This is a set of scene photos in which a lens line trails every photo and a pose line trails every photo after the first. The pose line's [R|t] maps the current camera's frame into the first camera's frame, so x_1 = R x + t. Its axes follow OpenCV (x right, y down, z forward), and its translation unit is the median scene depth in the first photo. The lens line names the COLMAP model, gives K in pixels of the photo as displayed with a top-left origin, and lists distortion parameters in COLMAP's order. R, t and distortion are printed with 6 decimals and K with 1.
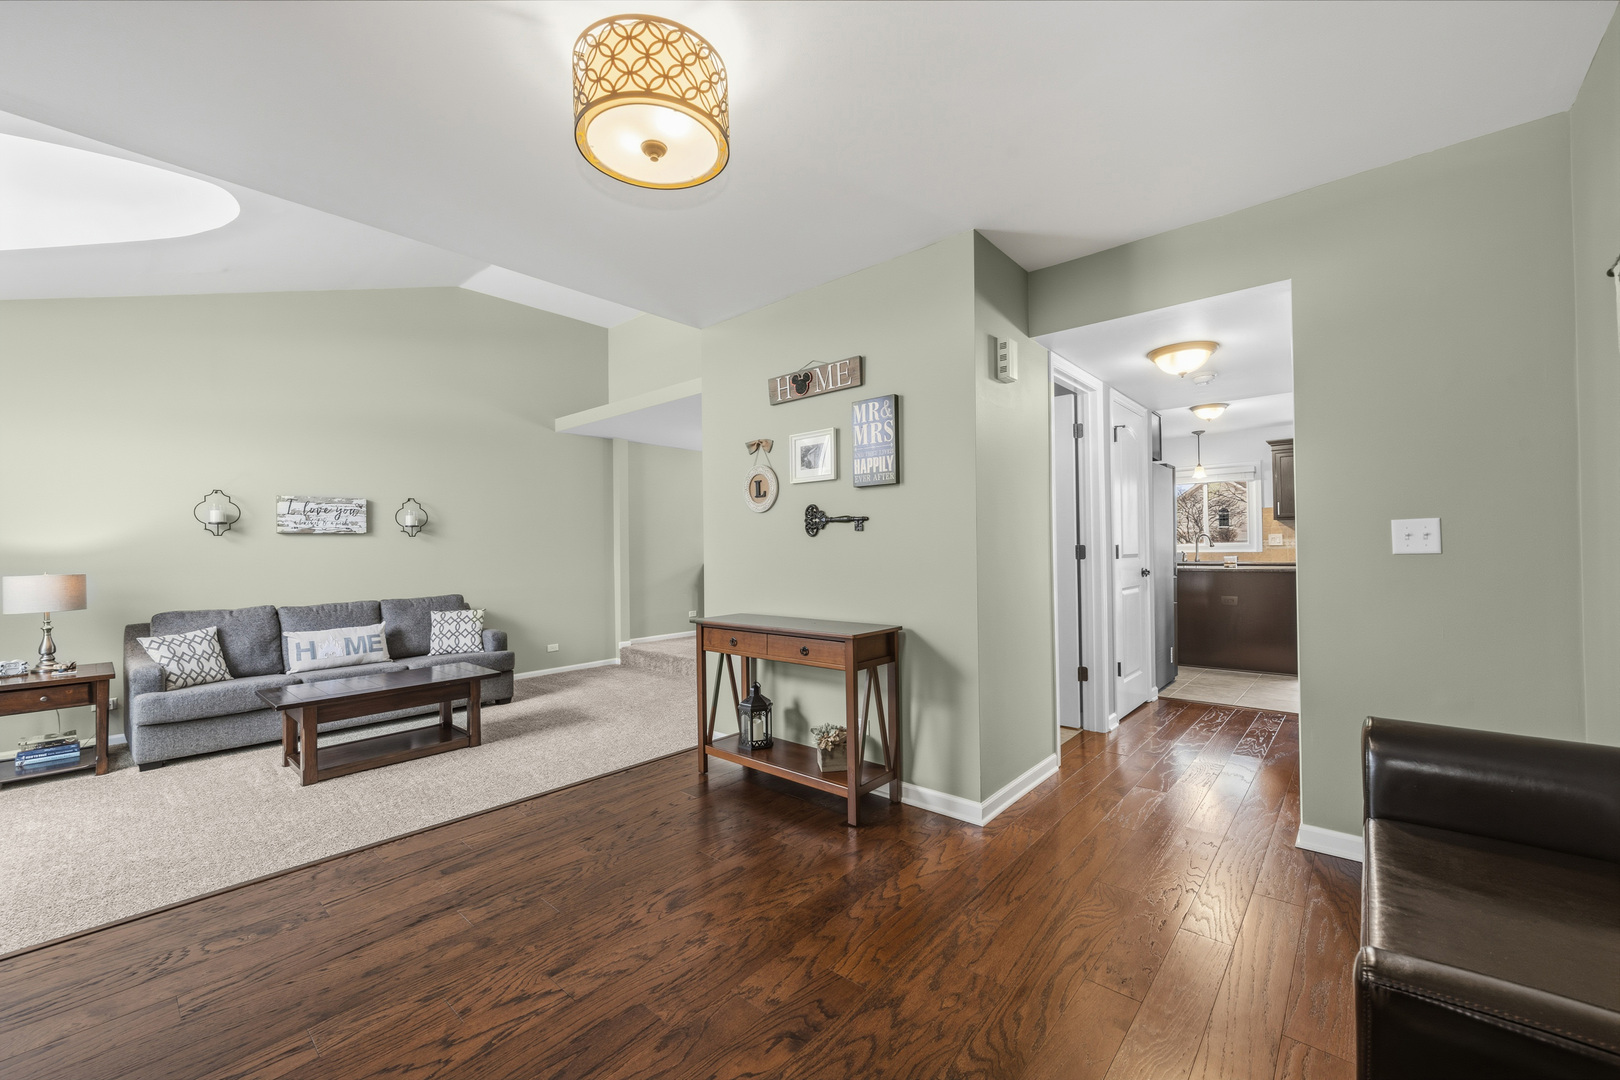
lens RADIAL K [[640.6, 0, 817.1], [0, 640.6, 542.7], [0, 0, 1]] dist [0.000974, 0.000163]
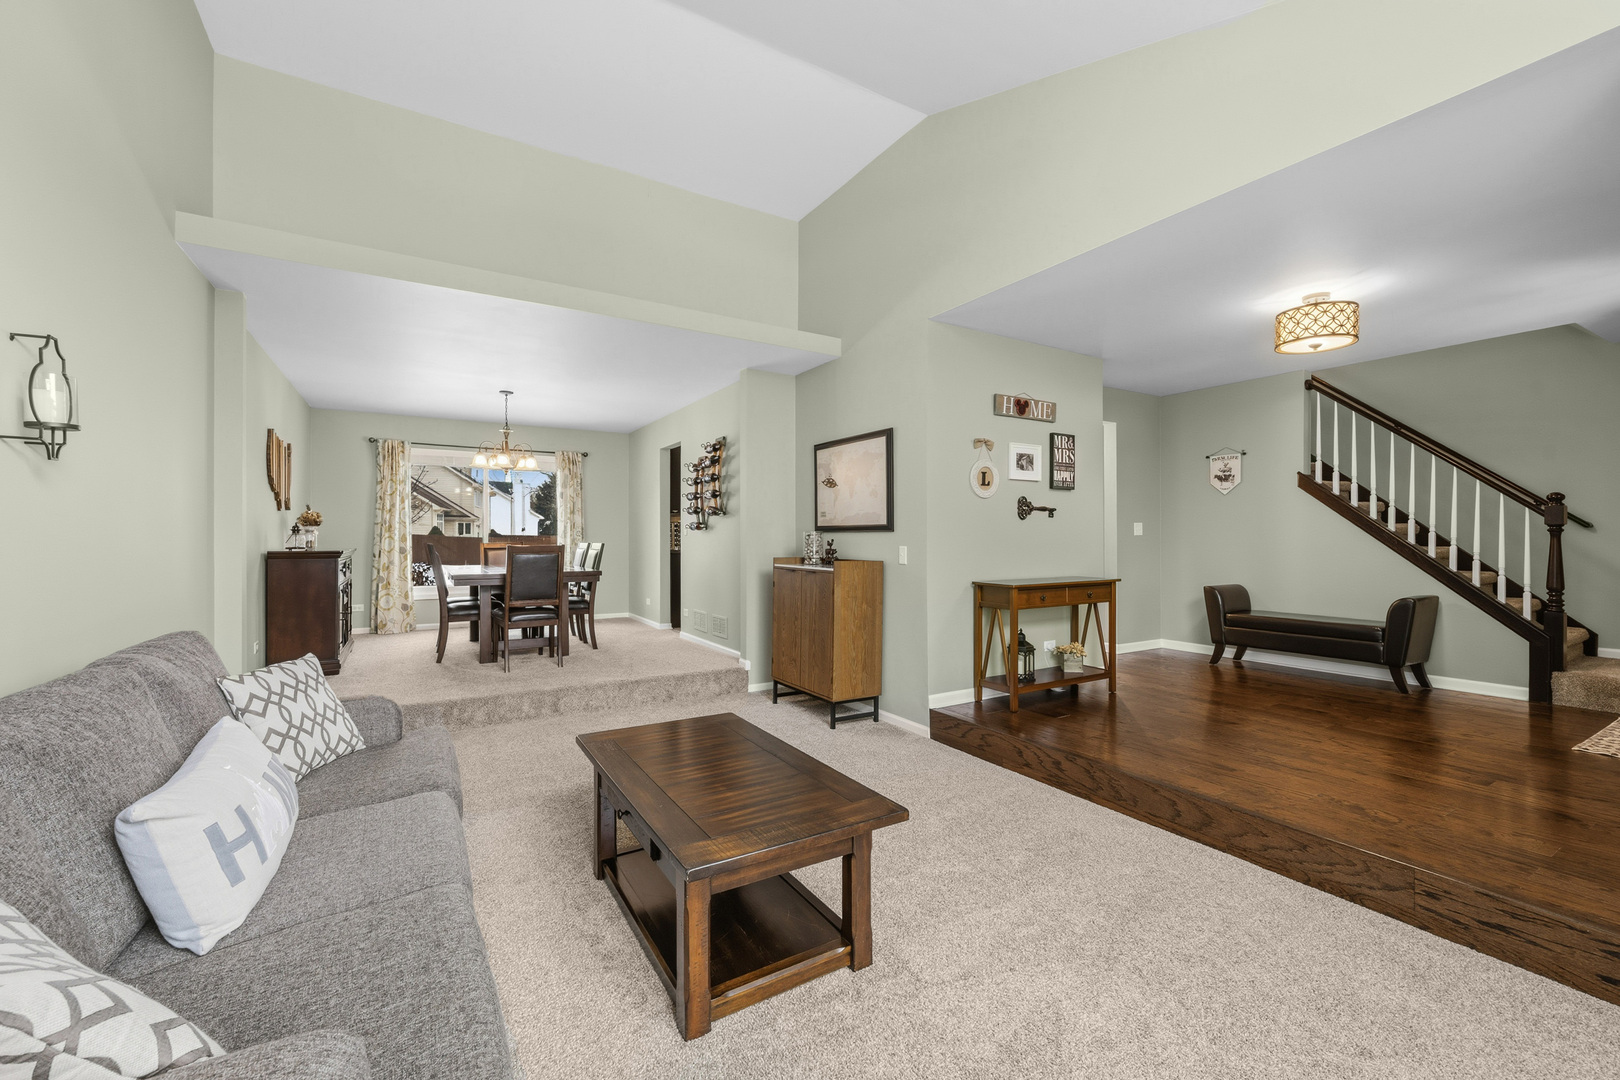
lens RADIAL K [[659.0, 0, 810.0], [0, 659.0, 540.0], [0, 0, 1]] dist [-0.000212, 0.000447]
pose [[0.301599, 0.010562, 0.953377, -0.994008], [-0.011497, 0.999906, -0.007440, 0.033331], [-0.953366, -0.008717, 0.301692, 0.667428]]
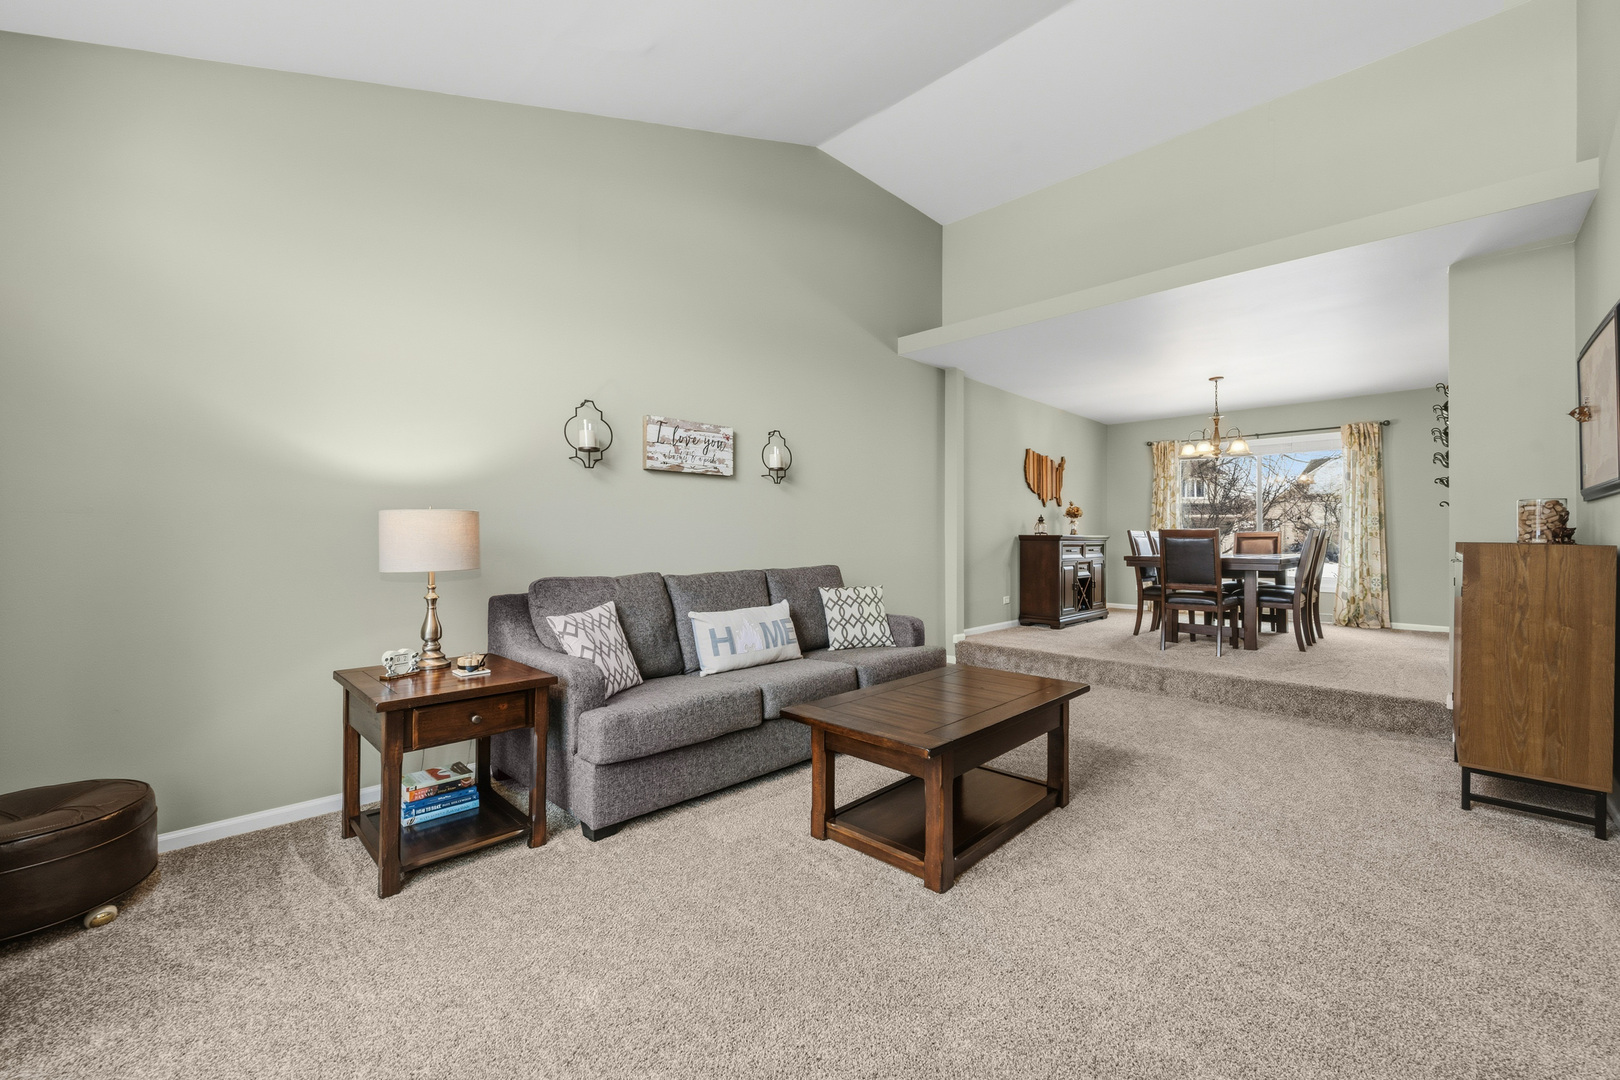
lens RADIAL K [[648.1, 0, 819.5], [0, 648.1, 535.0], [0, 0, 1]] dist [-0.000290, 0.000024]
pose [[0.998876, 0.016061, -0.044587, -0.664356], [-0.015903, 0.999866, 0.003885, 0.053807], [0.044644, -0.003171, 0.998998, 0.329261]]
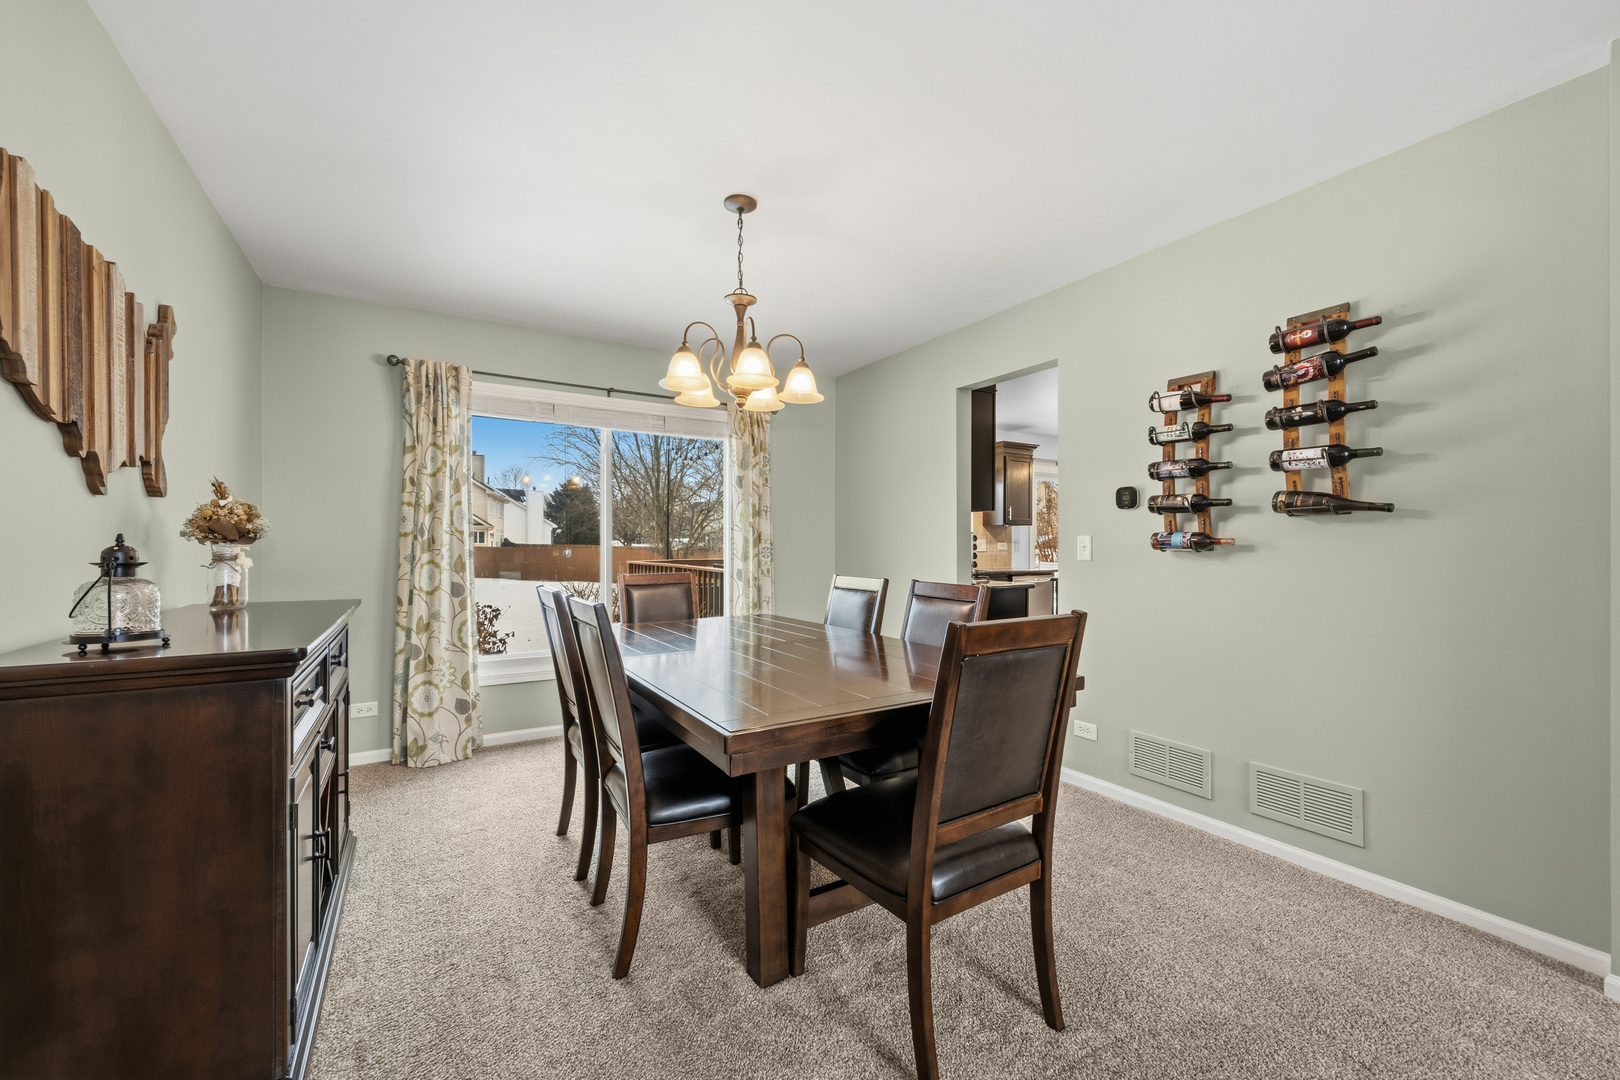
lens RADIAL K [[643.7, 0, 810.9], [0, 643.7, 552.3], [0, 0, 1]] dist [0.000403, -0.000078]
pose [[0.297754, 0.004881, 0.954630, -0.411604], [-0.012448, 0.999922, -0.001230, 0.011336], [-0.954562, -0.011517, 0.297791, 1.412921]]
